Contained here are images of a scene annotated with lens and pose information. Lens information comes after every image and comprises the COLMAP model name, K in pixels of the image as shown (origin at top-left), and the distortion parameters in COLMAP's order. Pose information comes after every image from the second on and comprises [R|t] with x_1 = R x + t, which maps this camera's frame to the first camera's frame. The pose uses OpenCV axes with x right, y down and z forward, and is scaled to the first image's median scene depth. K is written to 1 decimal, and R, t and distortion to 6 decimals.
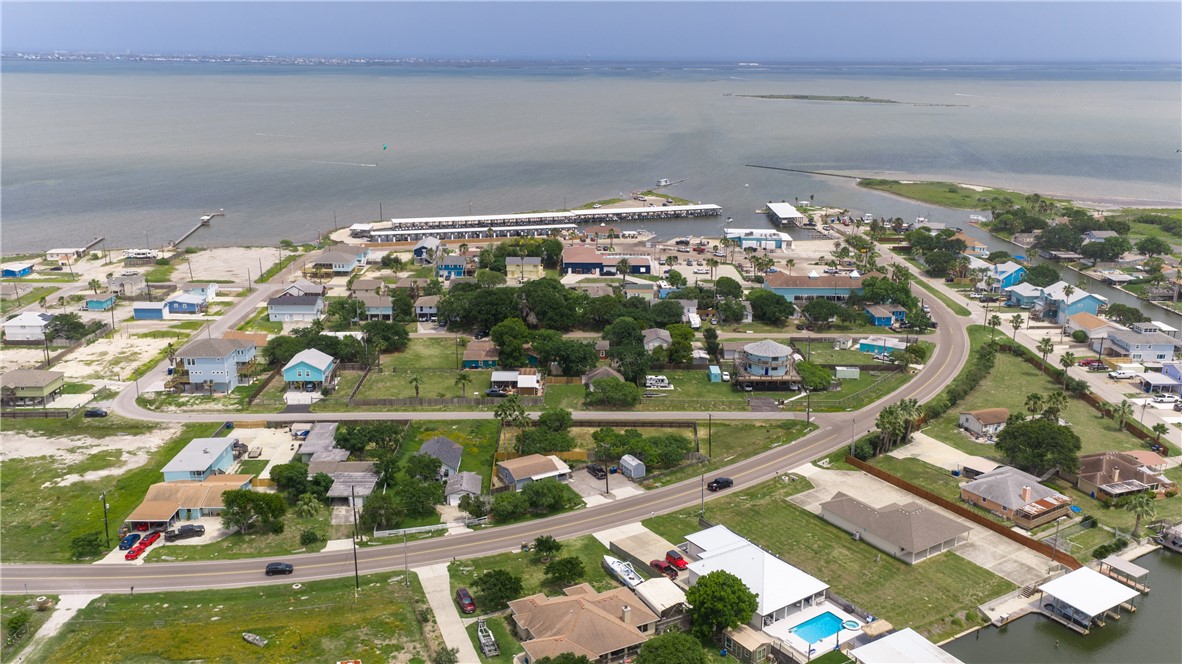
lens RADIAL K [[972.4, 0, 592.9], [0, 972.4, 329.7], [0, 0, 1]] dist [0.086790, -0.082083]
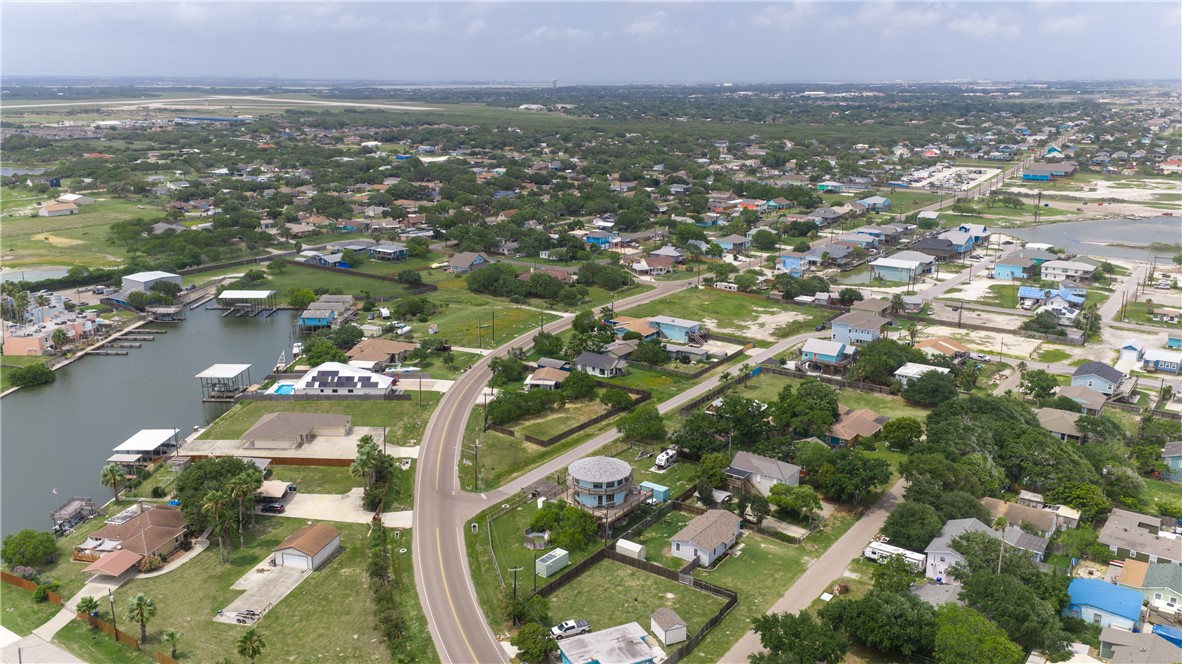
lens RADIAL K [[972.4, 0, 592.9], [0, 972.4, 329.7], [0, 0, 1]] dist [0.086790, -0.082083]
pose [[-0.591921, 0.196473, -0.781682, 0.720362], [-0.226274, 0.890324, 0.395123, -0.356656], [0.773582, 0.410756, -0.482545, 1.269529]]
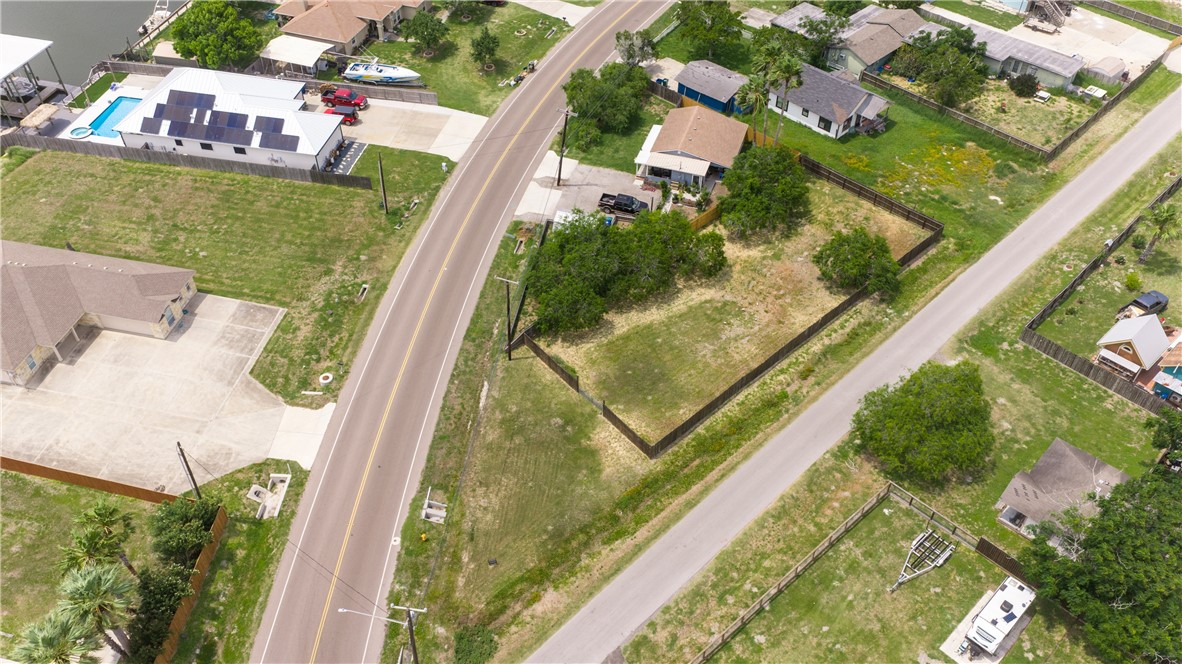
lens RADIAL K [[972.4, 0, 592.9], [0, 972.4, 329.7], [0, 0, 1]] dist [0.086790, -0.082083]
pose [[-0.728664, 0.470019, -0.498127, 0.246172], [-0.195437, 0.554384, 0.808989, -0.194841], [0.656394, 0.686833, -0.312101, 0.922194]]
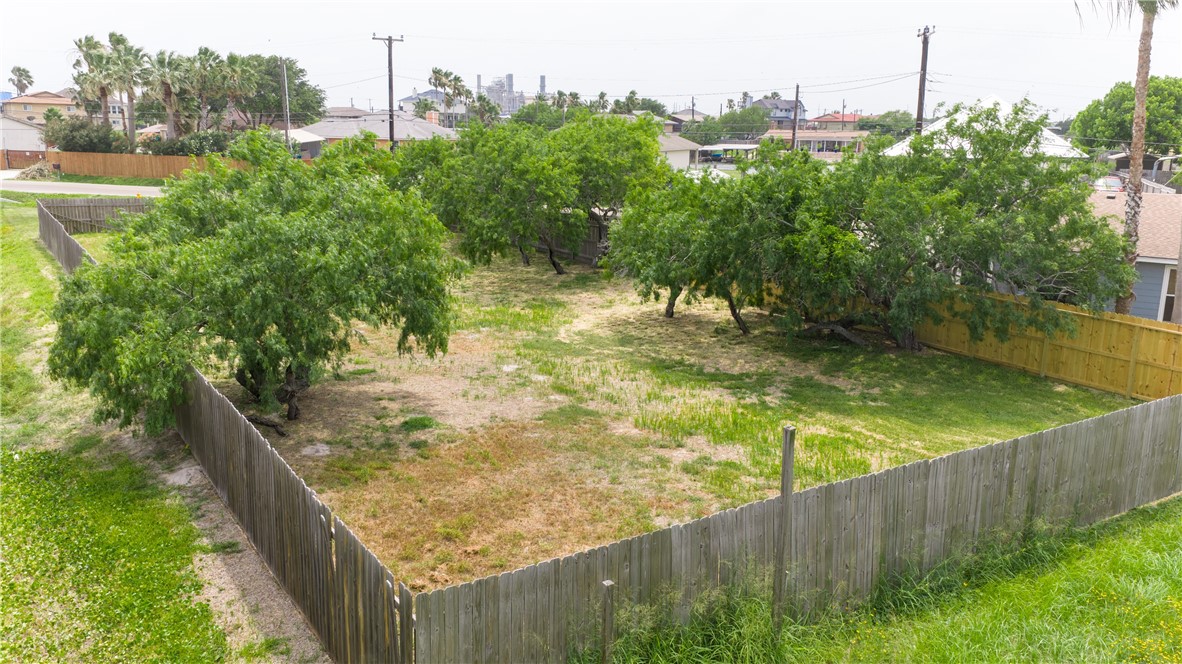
lens RADIAL K [[972.4, 0, 592.9], [0, 972.4, 329.7], [0, 0, 1]] dist [0.086790, -0.082083]
pose [[-0.536217, -0.195061, 0.821232, -0.110278], [0.209448, 0.911755, 0.353320, 0.060487], [-0.817682, 0.361461, -0.448043, 0.868053]]
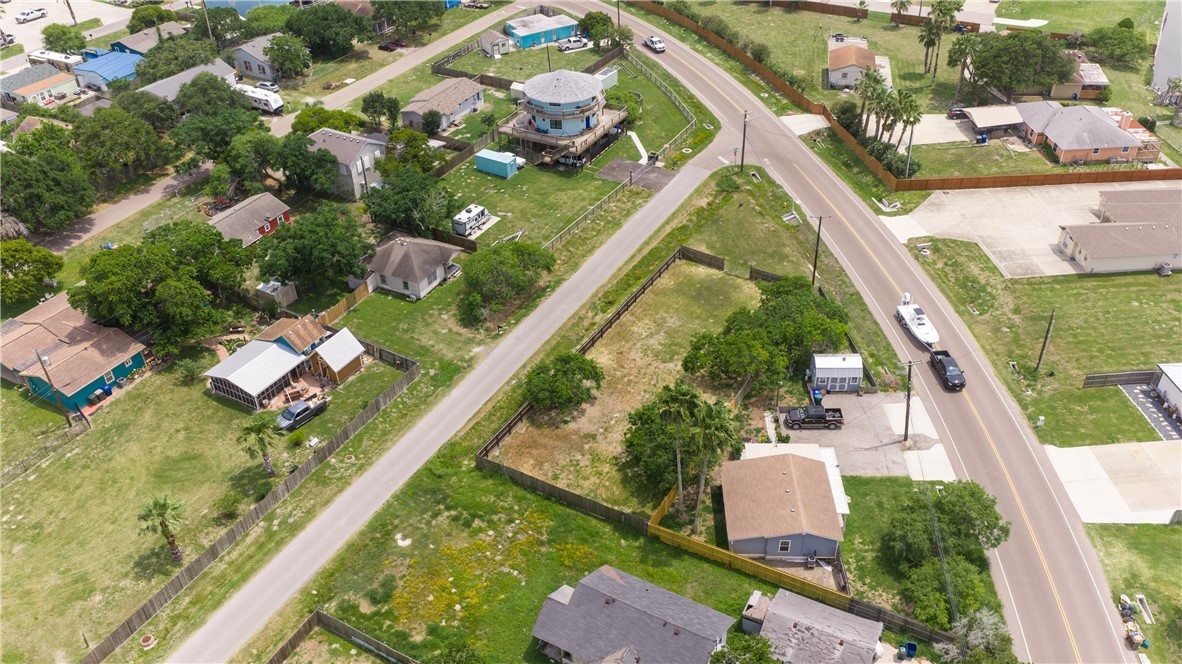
lens RADIAL K [[972.4, 0, 592.9], [0, 972.4, 329.7], [0, 0, 1]] dist [0.086790, -0.082083]
pose [[0.509581, -0.521386, 0.684459, -0.284281], [0.264241, 0.851880, 0.452191, -0.113801], [-0.818843, -0.049566, 0.571873, 0.618157]]
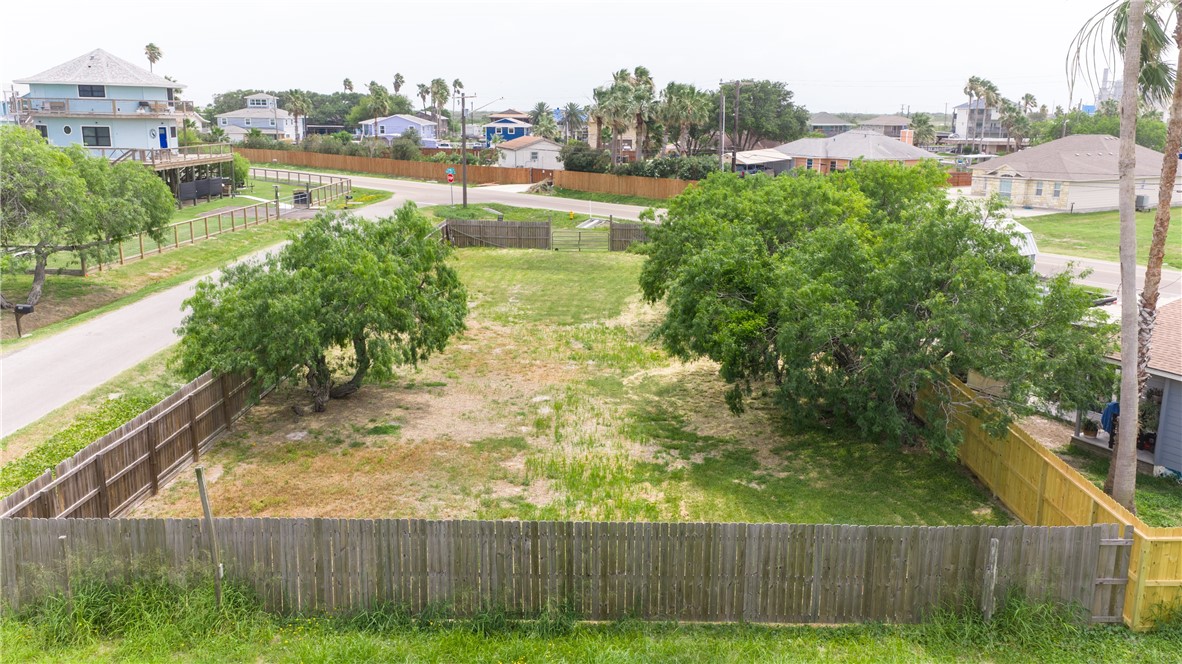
lens RADIAL K [[972.4, 0, 592.9], [0, 972.4, 329.7], [0, 0, 1]] dist [0.086790, -0.082083]
pose [[0.022298, -0.226153, 0.973837, -0.137662], [0.263359, 0.941003, 0.212498, 0.065560], [-0.964440, 0.251731, 0.080542, 0.816327]]
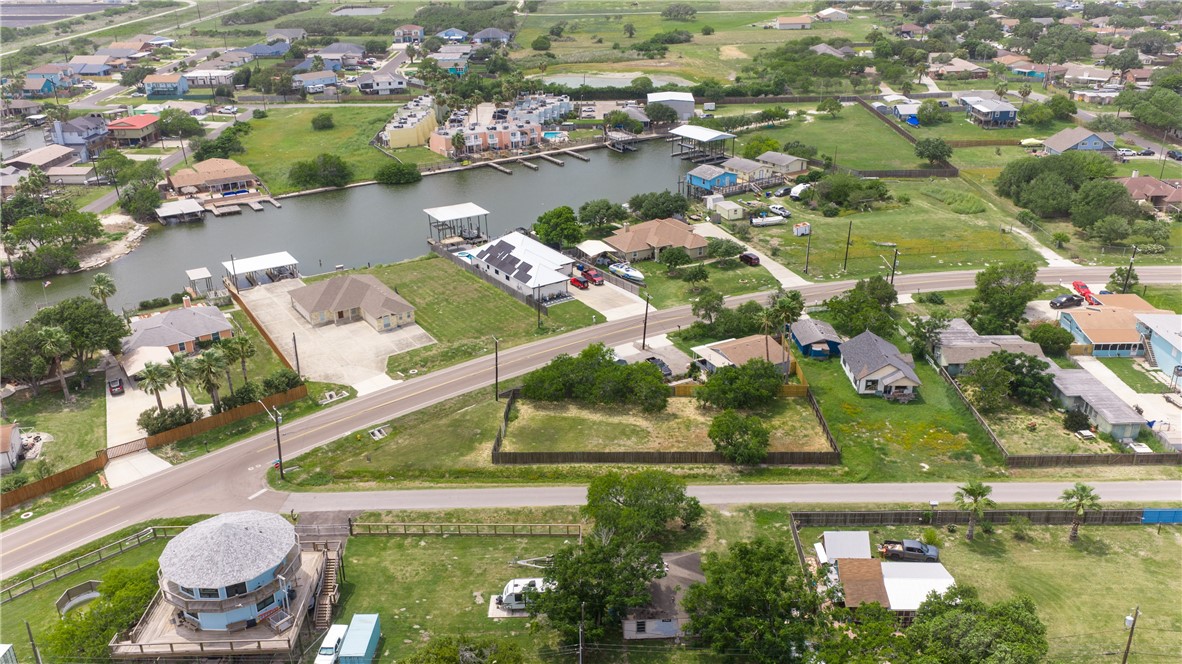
lens RADIAL K [[972.4, 0, 592.9], [0, 972.4, 329.7], [0, 0, 1]] dist [0.086790, -0.082083]
pose [[-0.999870, -0.000851, 0.016108, 0.032989], [0.009550, 0.773526, 0.633692, -0.273178], [-0.012999, 0.633764, -0.773417, 1.197355]]
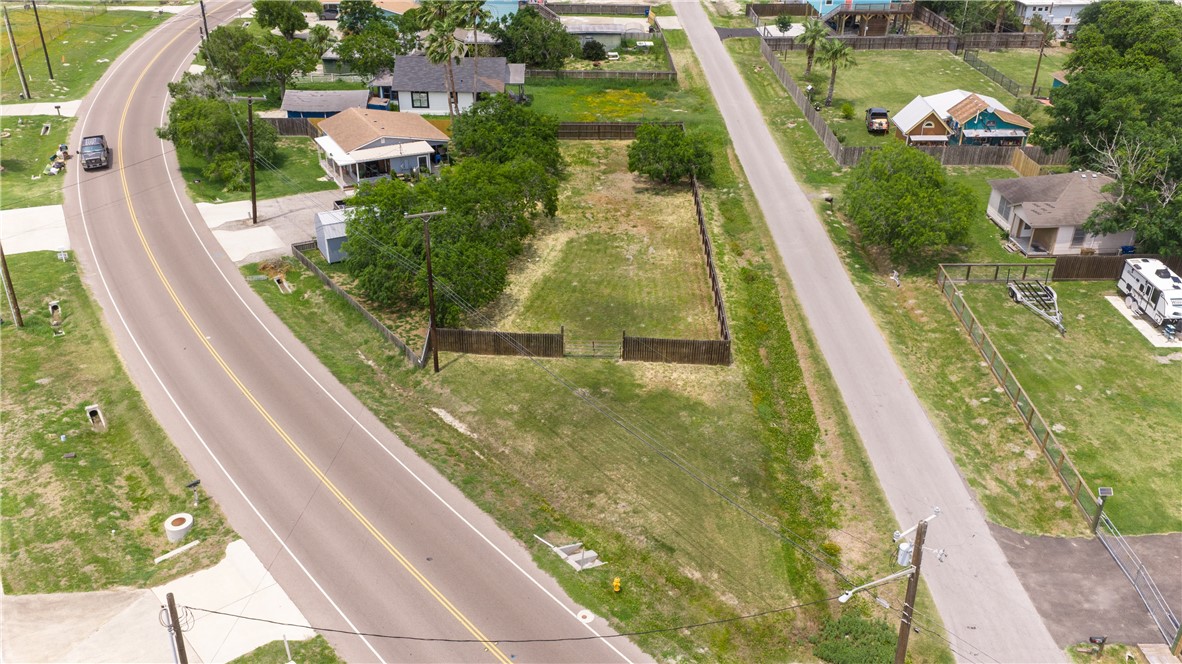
lens RADIAL K [[972.4, 0, 592.9], [0, 972.4, 329.7], [0, 0, 1]] dist [0.086790, -0.082083]
pose [[-0.016778, 0.472170, -0.881348, 0.287419], [-0.280712, 0.843795, 0.457396, -0.014603], [0.959645, 0.255079, 0.118386, 0.804023]]
